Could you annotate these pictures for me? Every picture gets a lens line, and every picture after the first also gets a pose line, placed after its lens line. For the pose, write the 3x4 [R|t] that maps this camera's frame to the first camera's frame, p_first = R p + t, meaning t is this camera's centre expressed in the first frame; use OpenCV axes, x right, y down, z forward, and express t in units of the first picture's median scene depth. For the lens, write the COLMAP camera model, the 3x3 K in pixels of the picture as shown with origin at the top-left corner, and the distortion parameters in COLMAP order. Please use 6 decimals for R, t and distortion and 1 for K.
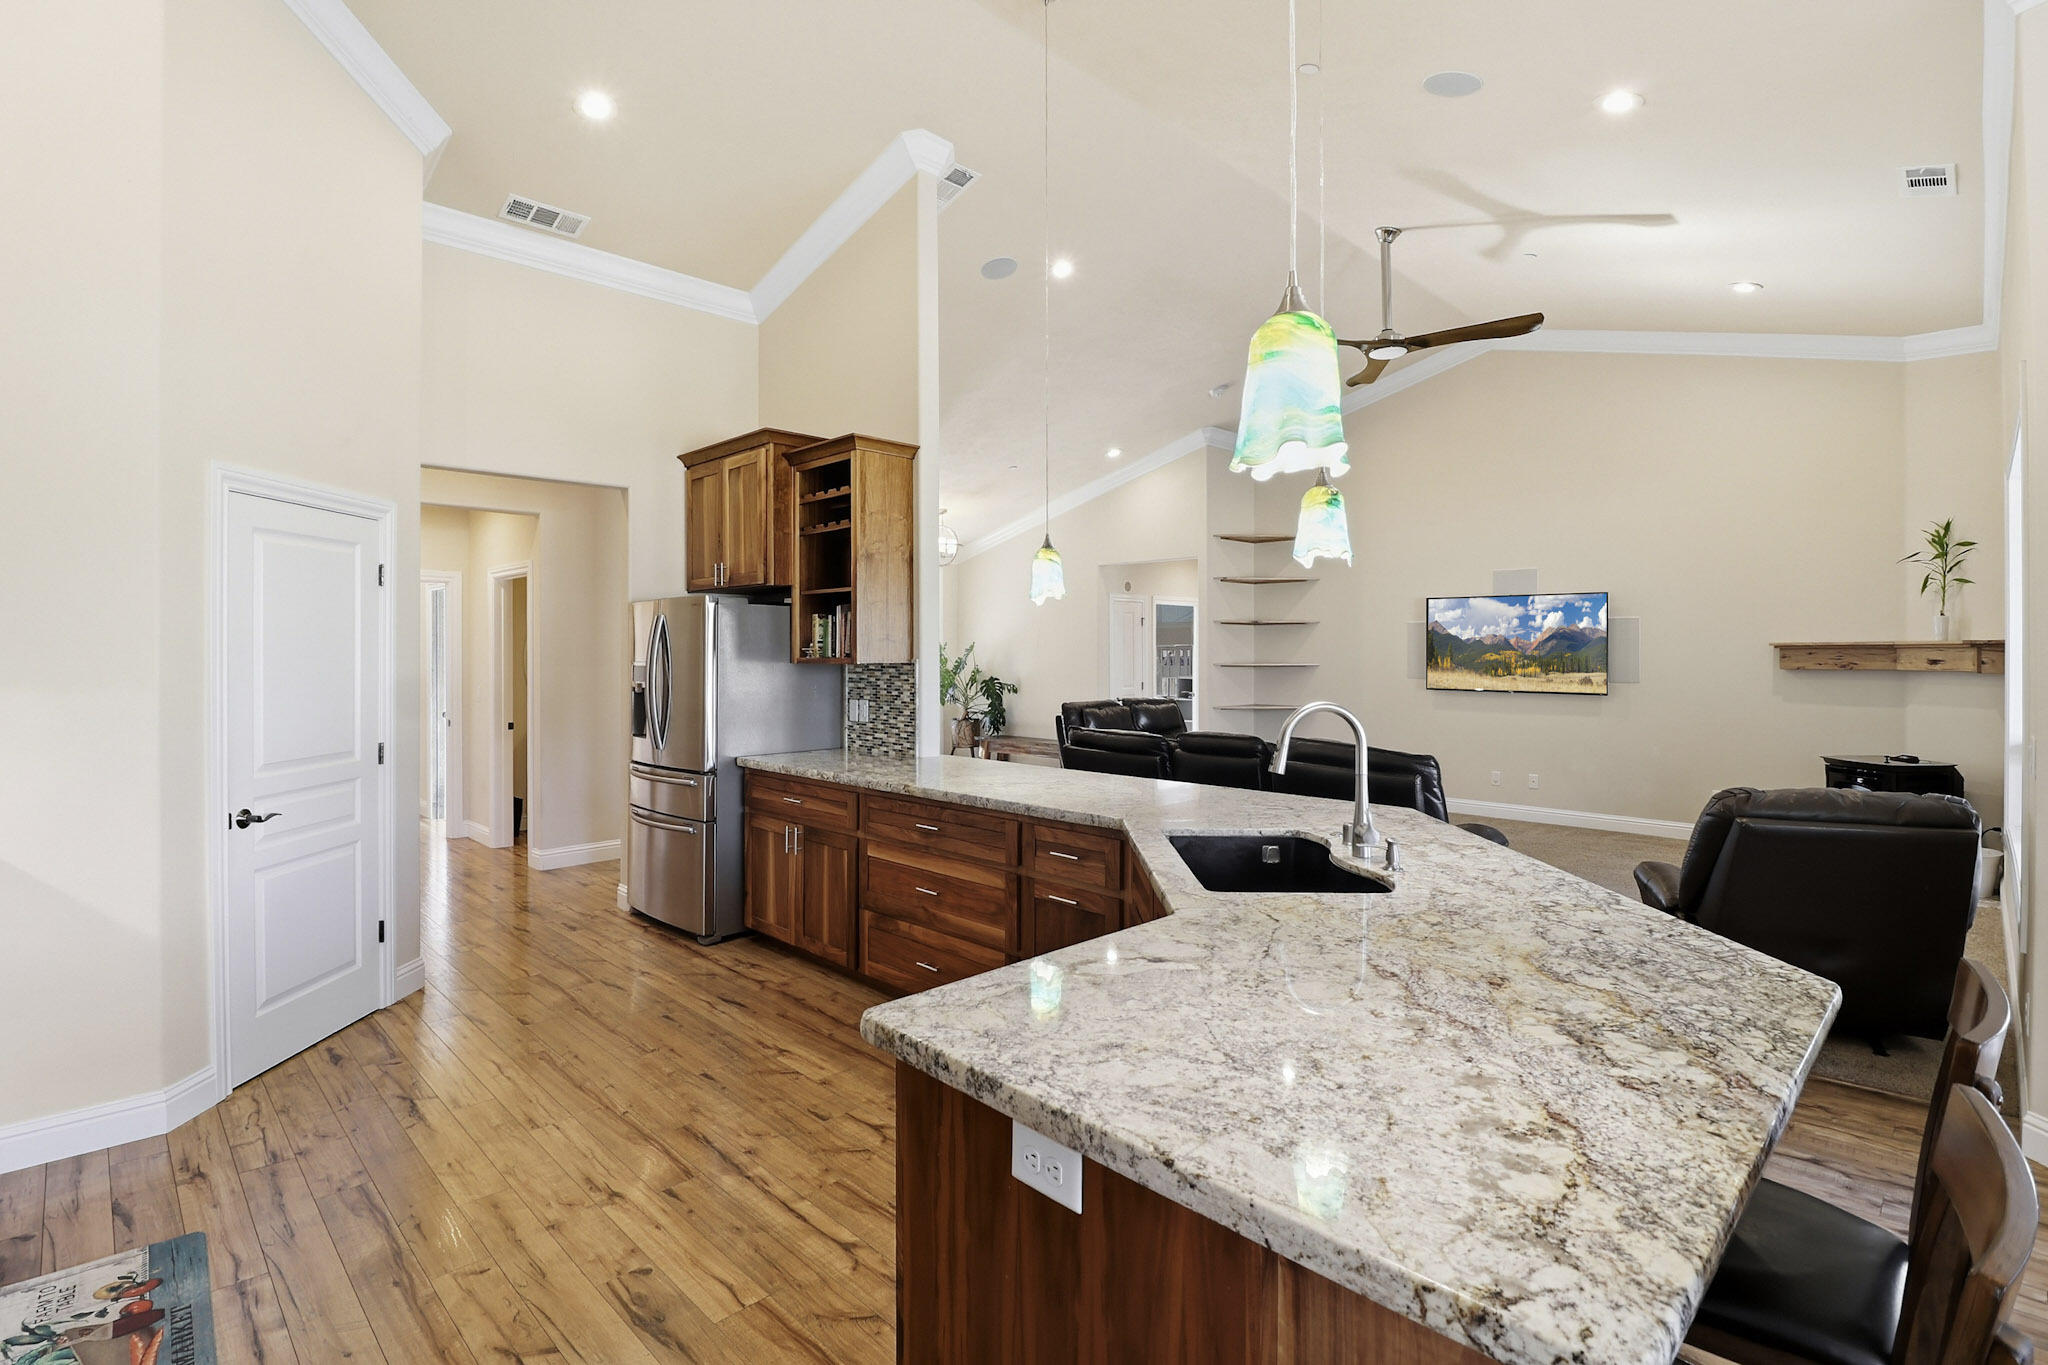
lens RADIAL K [[972.6, 0, 1013.7], [0, 972.6, 658.2], [0, 0, 1]] dist [-0.019046, -0.000218]
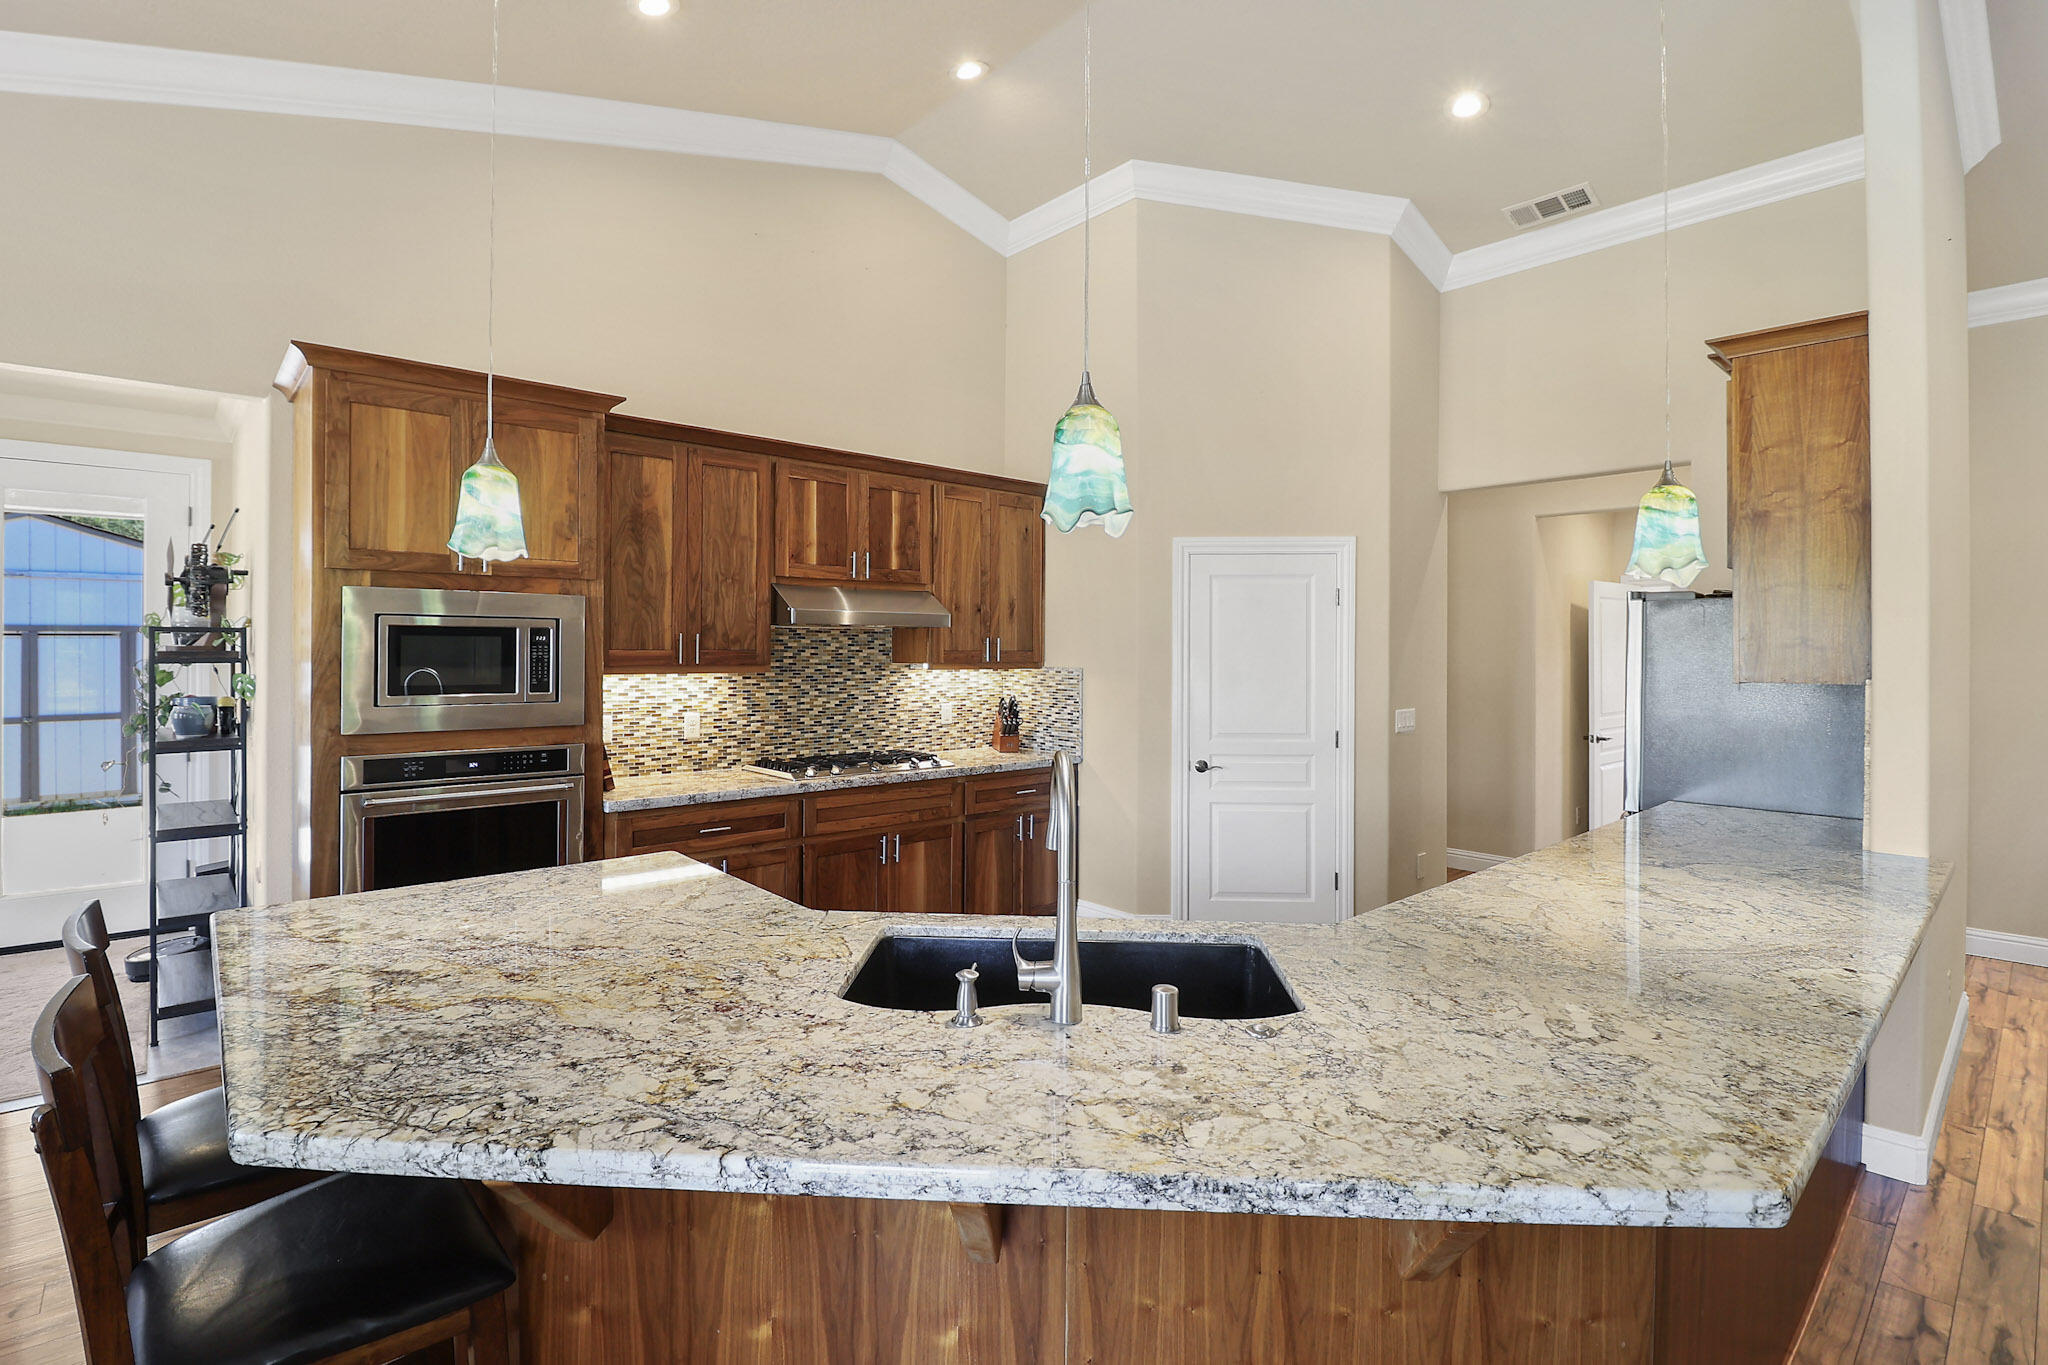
lens RADIAL K [[947.1, 0, 1024.0], [0, 947.1, 682.5], [0, 0, 1]] dist [-0.010443, 0.000127]
pose [[-0.046832, 0.032967, -0.998359, 1.563824], [-0.005077, 0.999434, 0.033241, -0.038514], [0.998890, 0.006626, -0.046638, 1.660120]]
